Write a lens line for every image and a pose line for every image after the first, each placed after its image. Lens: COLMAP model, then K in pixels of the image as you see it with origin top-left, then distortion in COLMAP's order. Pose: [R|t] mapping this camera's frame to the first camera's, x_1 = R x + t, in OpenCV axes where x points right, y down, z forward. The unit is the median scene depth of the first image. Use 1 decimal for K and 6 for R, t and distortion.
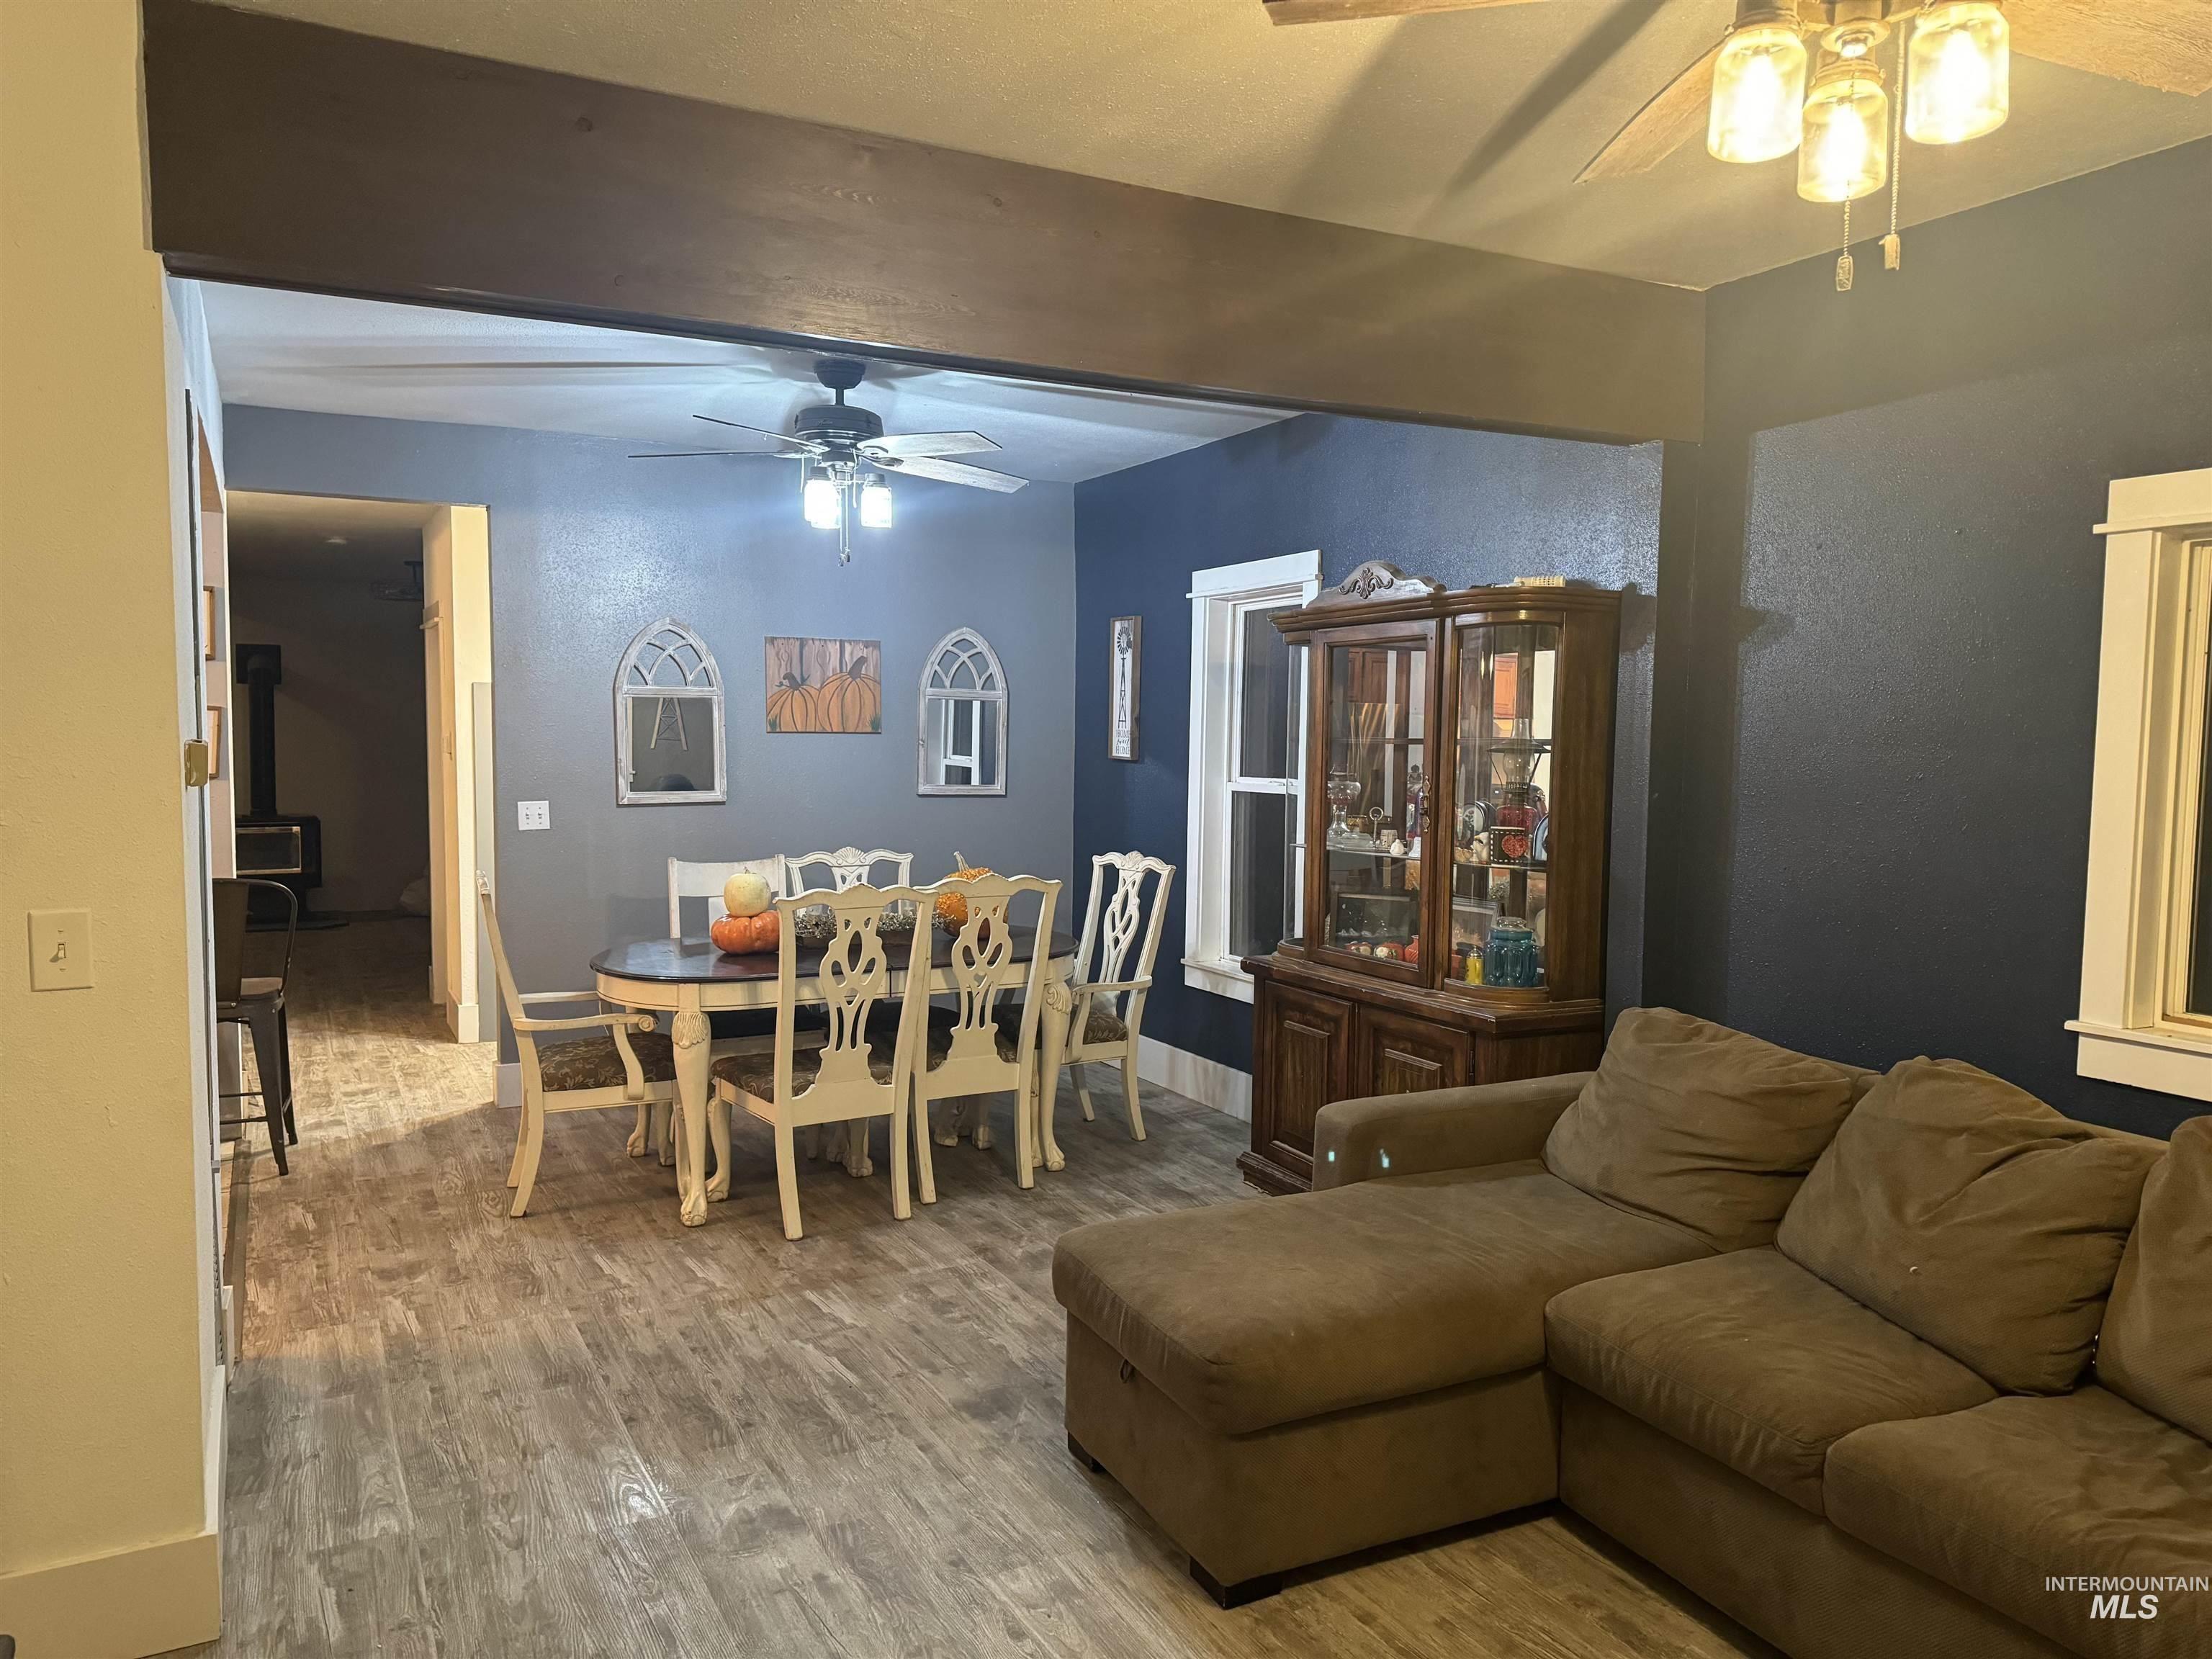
lens RADIAL K [[1579.3, 0, 1104.2], [0, 1579.3, 833.3], [0, 0, 1]] dist [0.100942, -0.097745]
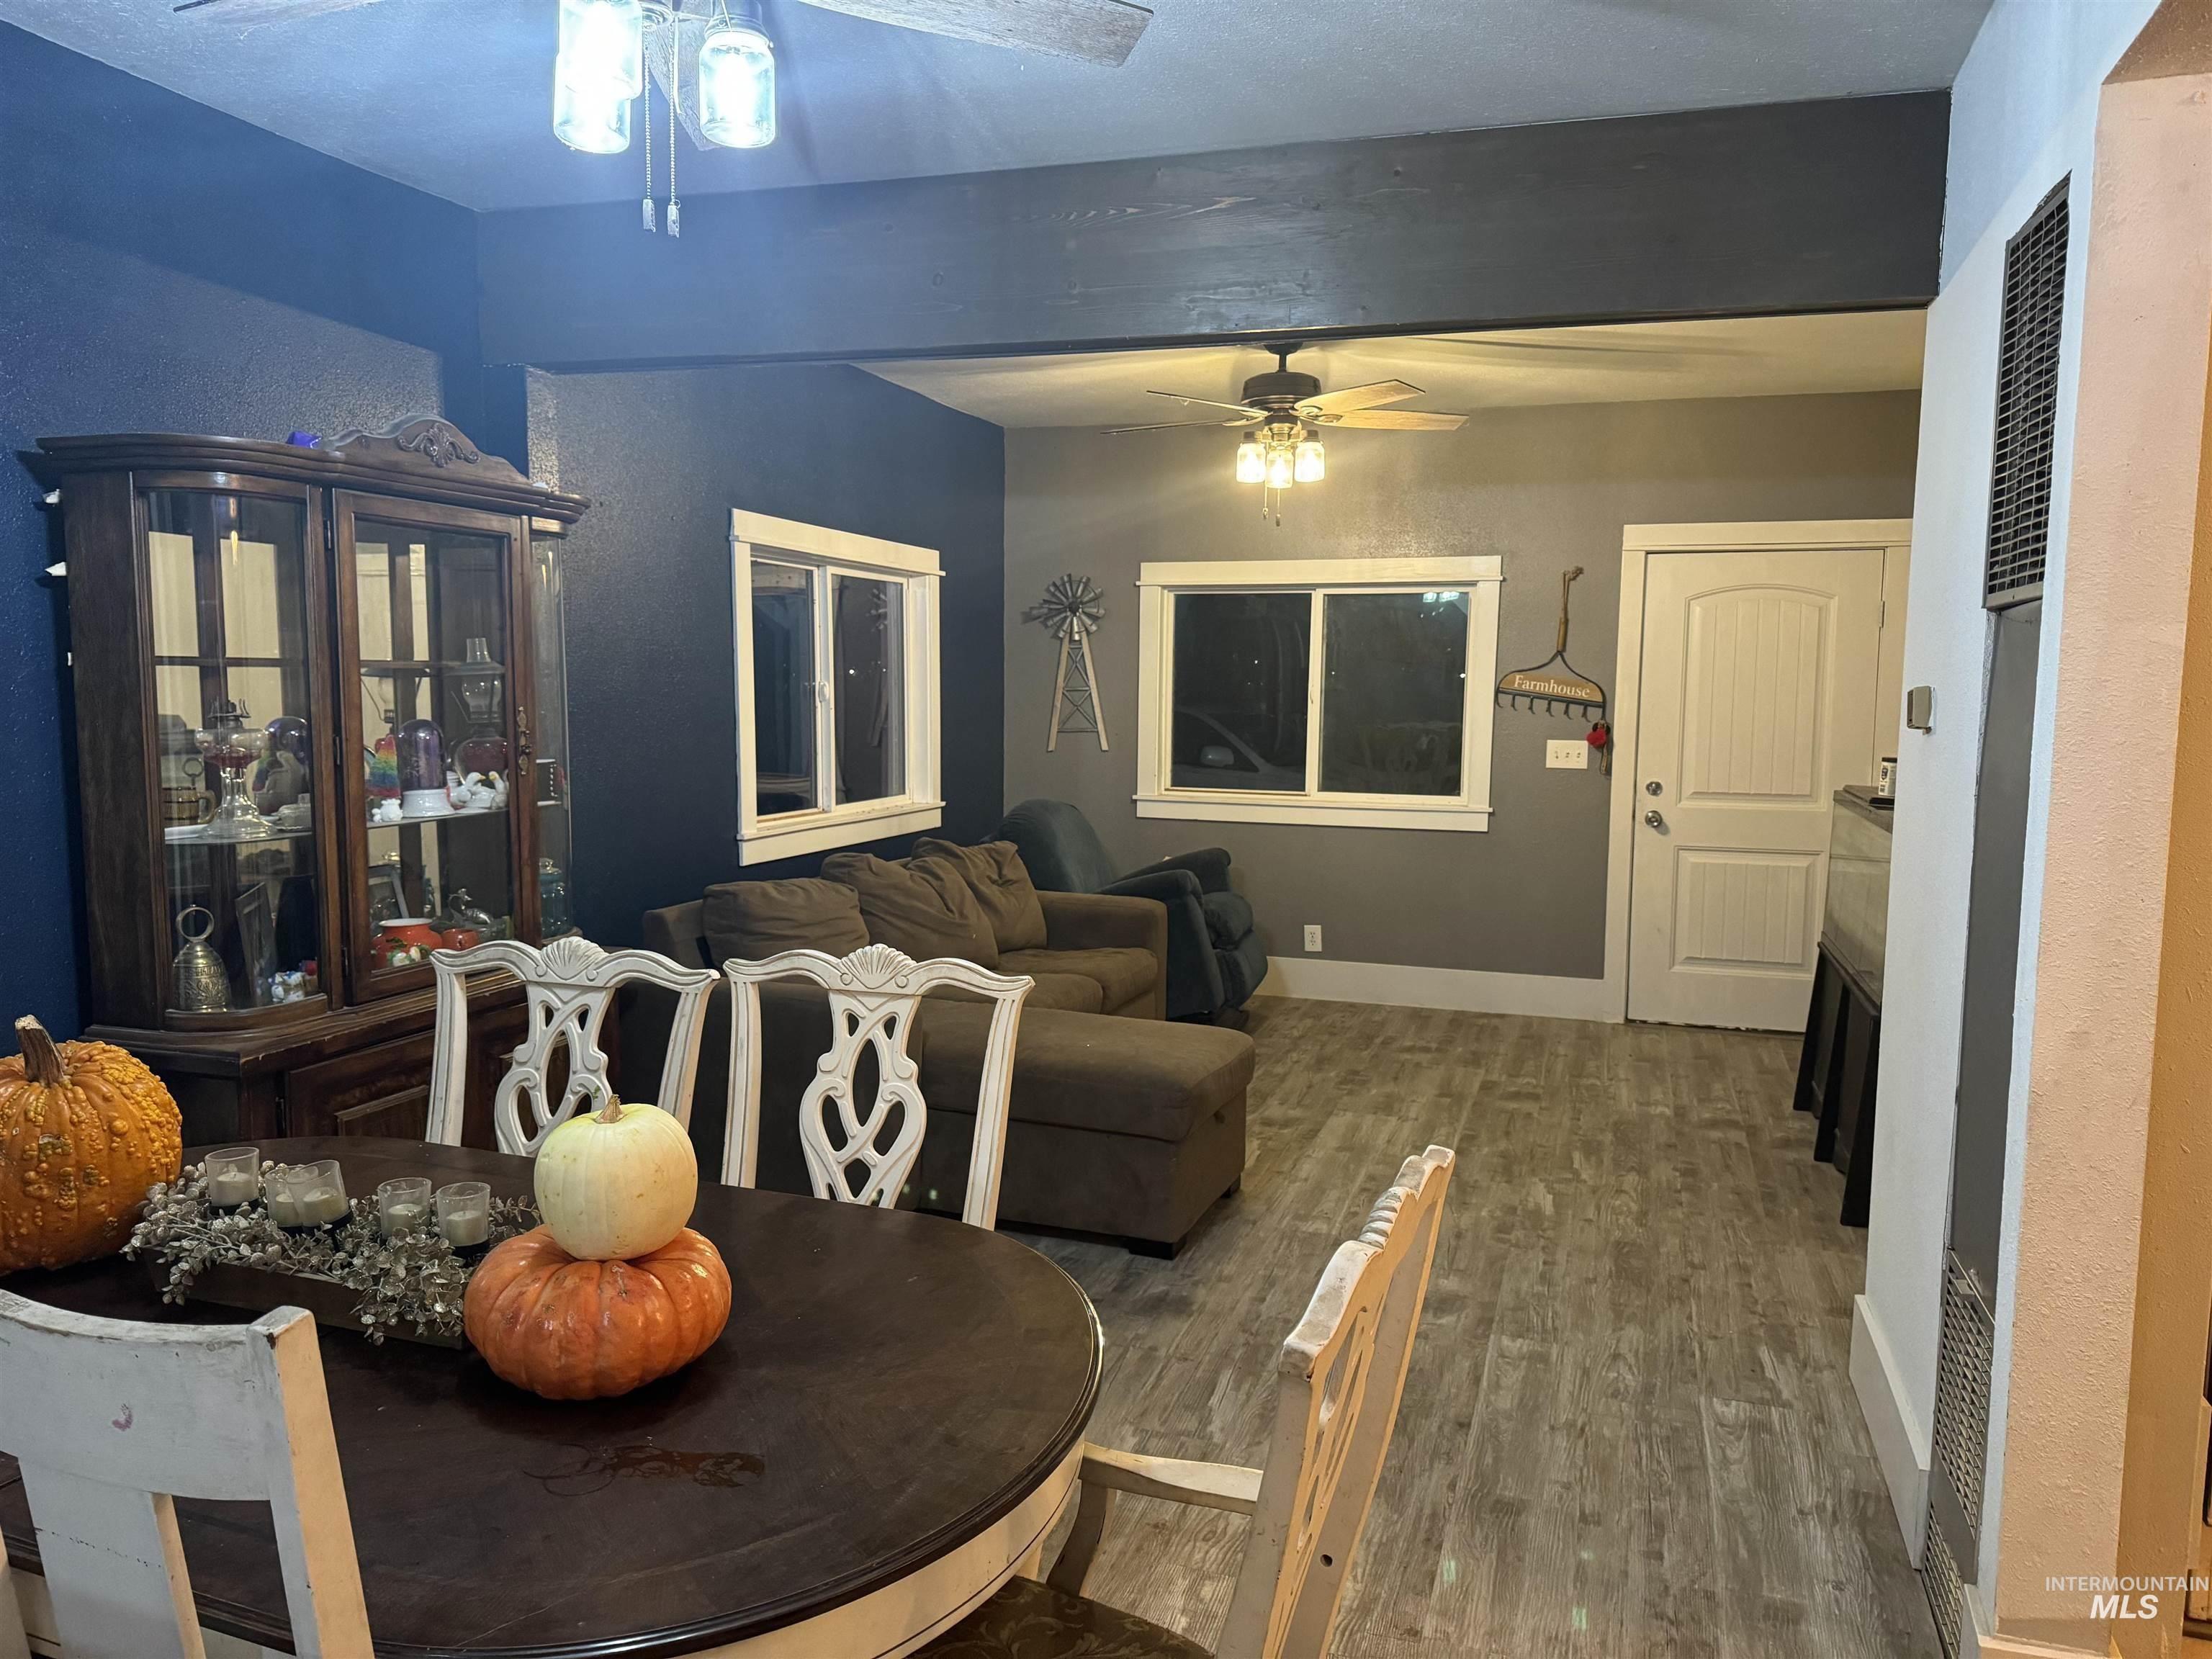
lens RADIAL K [[1520.4, 0, 1112.3], [0, 1520.4, 828.1], [0, 0, 1]] dist [0.065794, -0.087968]
pose [[-0.689079, -0.087181, 0.719423, -0.743765], [0.029386, 0.988559, 0.147942, -0.103980], [-0.724090, 0.123085, -0.678634, 1.668103]]
